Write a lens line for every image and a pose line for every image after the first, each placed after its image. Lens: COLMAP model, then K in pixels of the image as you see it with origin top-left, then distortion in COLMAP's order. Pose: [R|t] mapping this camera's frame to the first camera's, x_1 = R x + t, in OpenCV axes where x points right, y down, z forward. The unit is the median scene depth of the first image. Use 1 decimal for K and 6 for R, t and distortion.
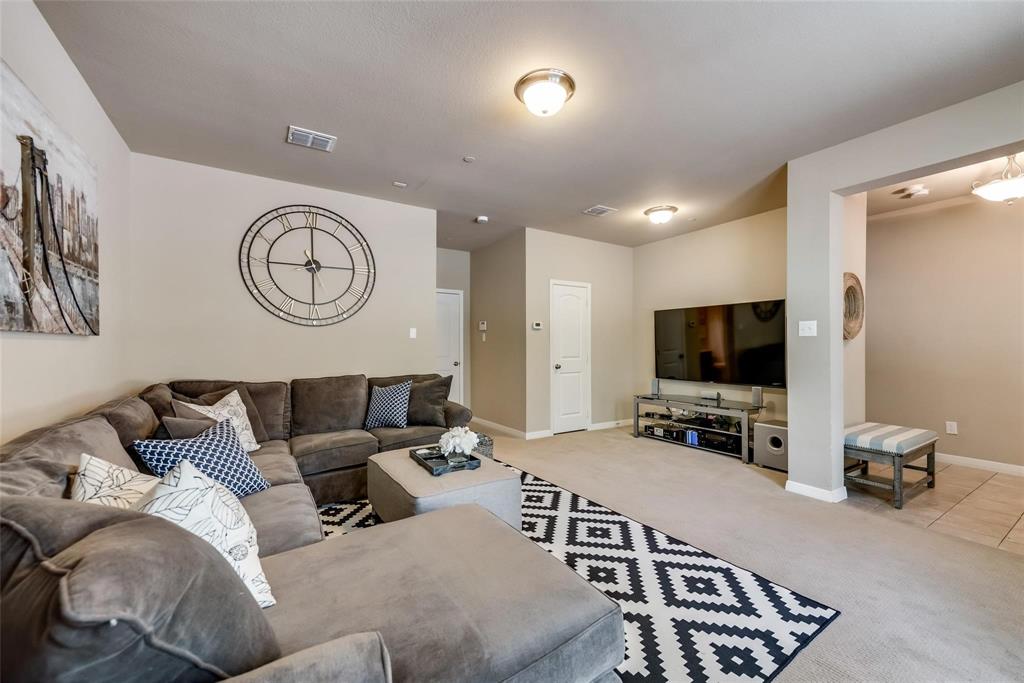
lens RADIAL K [[405.6, 0, 520.4], [0, 405.6, 343.6], [0, 0, 1]] dist [0.015462, -0.003137]
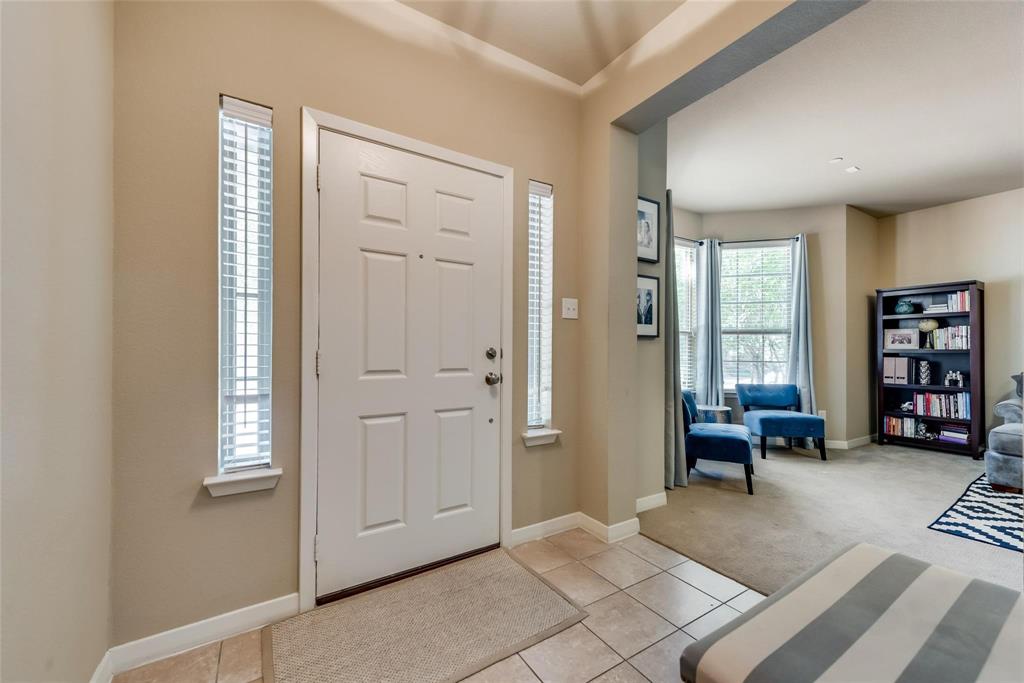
lens RADIAL K [[405.6, 0, 520.4], [0, 405.6, 343.6], [0, 0, 1]] dist [0.015462, -0.003137]
pose [[-0.999956, -0.001596, 0.009274, 2.129426], [-0.001782, 0.999796, -0.020109, 0.077138], [-0.009240, -0.020125, -0.999755, 2.401830]]
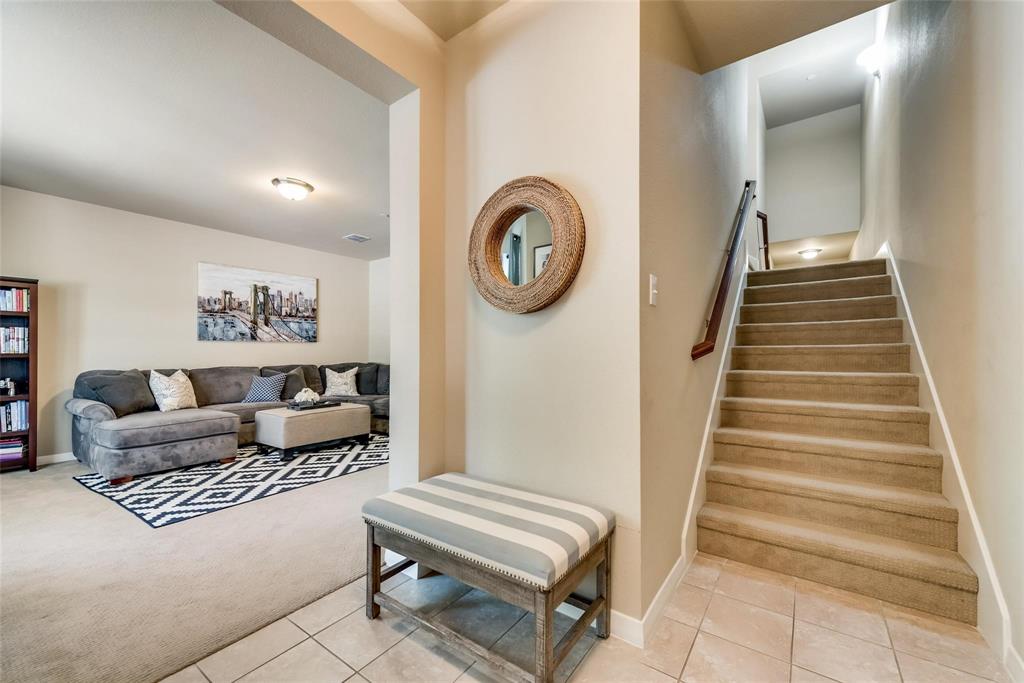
lens RADIAL K [[405.6, 0, 520.4], [0, 405.6, 343.6], [0, 0, 1]] dist [0.015462, -0.003137]
pose [[0.371372, -0.021188, -0.928242, 2.554931], [0.007978, 0.999775, -0.019629, 0.070414], [0.928450, -0.000116, 0.371458, 1.643038]]
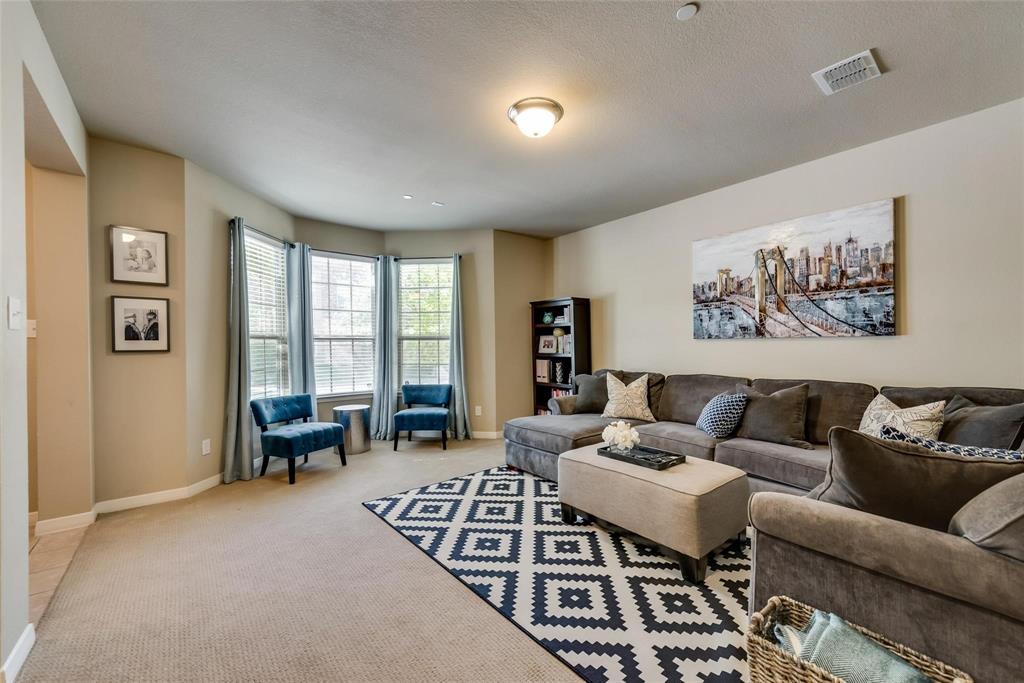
lens RADIAL K [[405.6, 0, 520.4], [0, 405.6, 343.6], [0, 0, 1]] dist [0.015462, -0.003137]
pose [[-0.993822, 0.005463, -0.110851, 0.310149], [0.006376, 0.999949, -0.007887, 0.011266], [0.110803, -0.008545, -0.993806, 2.775136]]
